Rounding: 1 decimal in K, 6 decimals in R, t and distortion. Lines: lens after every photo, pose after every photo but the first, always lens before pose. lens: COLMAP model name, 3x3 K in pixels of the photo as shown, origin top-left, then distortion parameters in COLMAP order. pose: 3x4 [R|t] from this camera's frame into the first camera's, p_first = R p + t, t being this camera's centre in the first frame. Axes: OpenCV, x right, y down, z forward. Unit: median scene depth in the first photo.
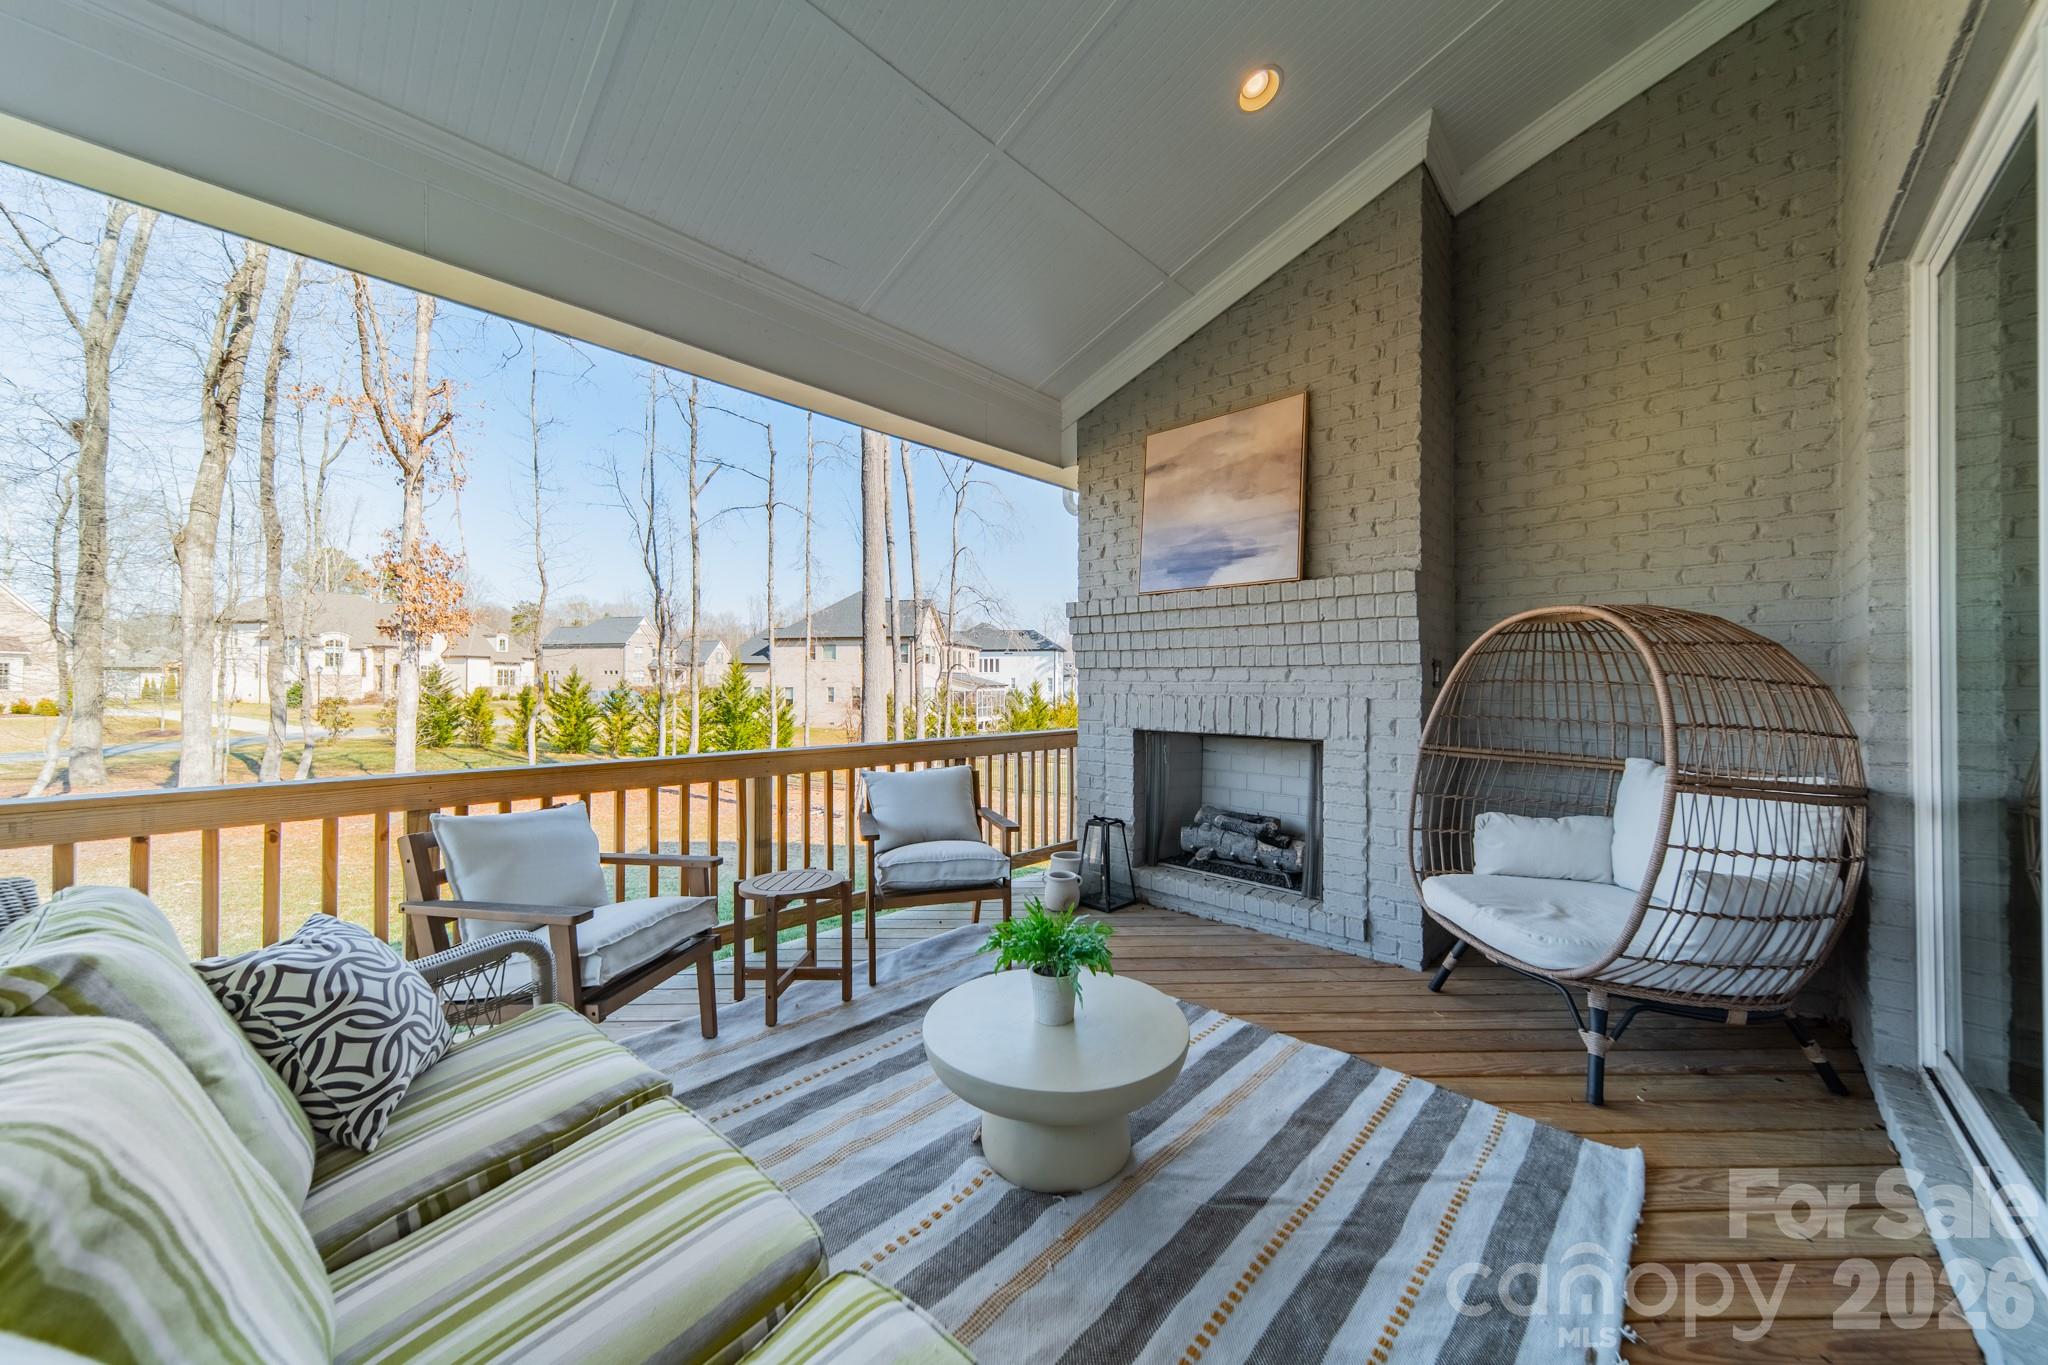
lens RADIAL K [[717.3, 0, 1033.1], [0, 717.3, 676.1], [0, 0, 1]] dist [0.001706, 0.000065]
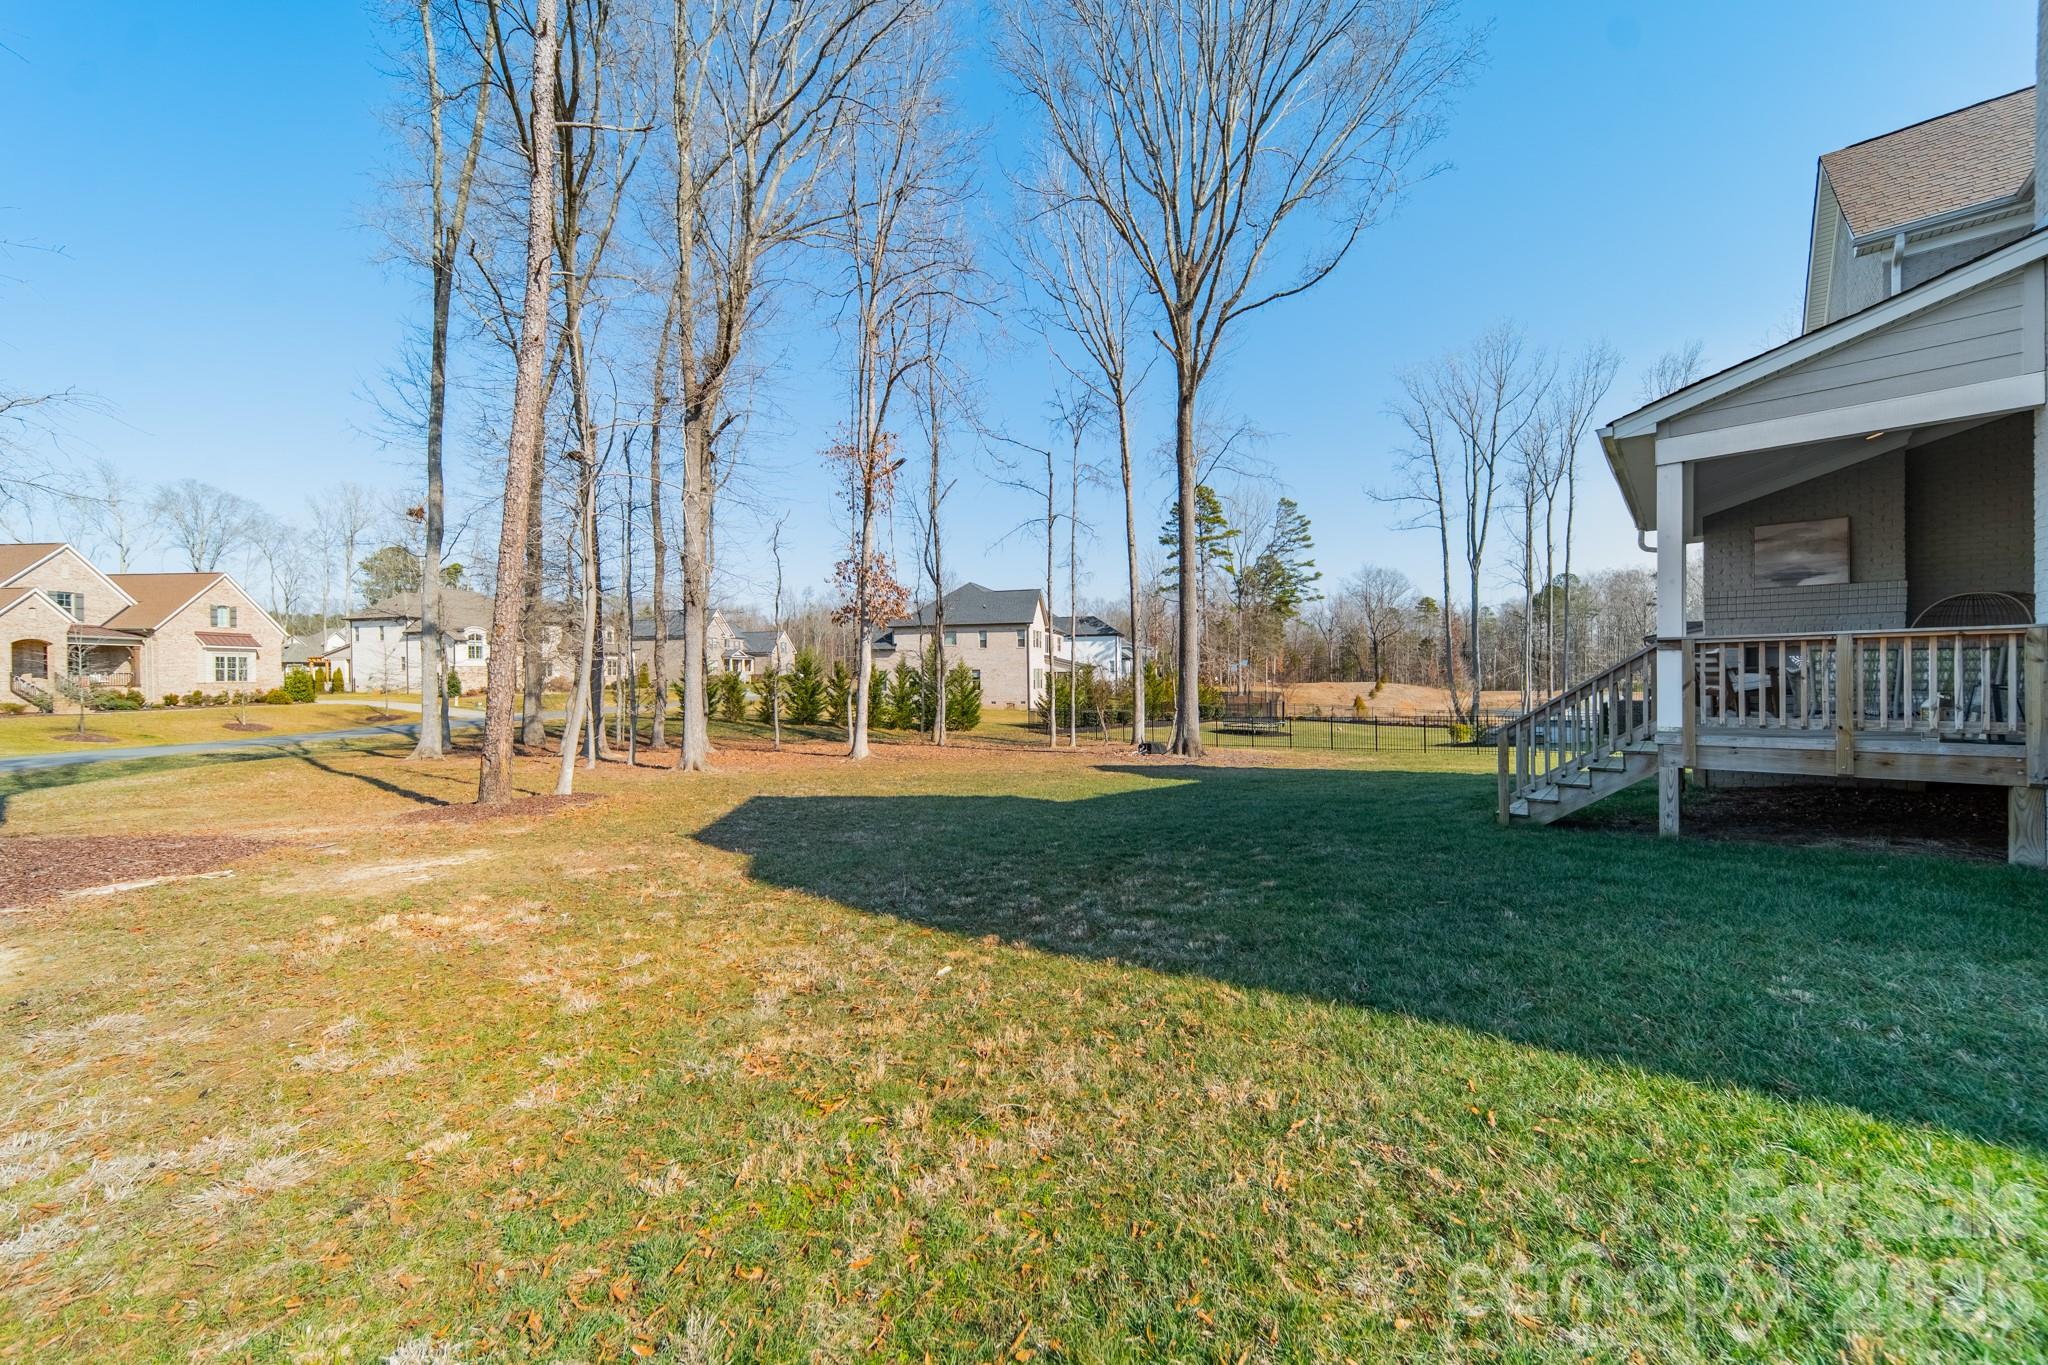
lens RADIAL K [[717.3, 0, 1017.8], [0, 717.3, 670.9], [0, 0, 1]] dist [0.001706, 0.000065]
pose [[0.999900, -0.013234, 0.004926, -0.343018], [0.013193, 0.999879, 0.008181, 0.017300], [-0.005033, -0.008115, 0.999954, -0.215684]]
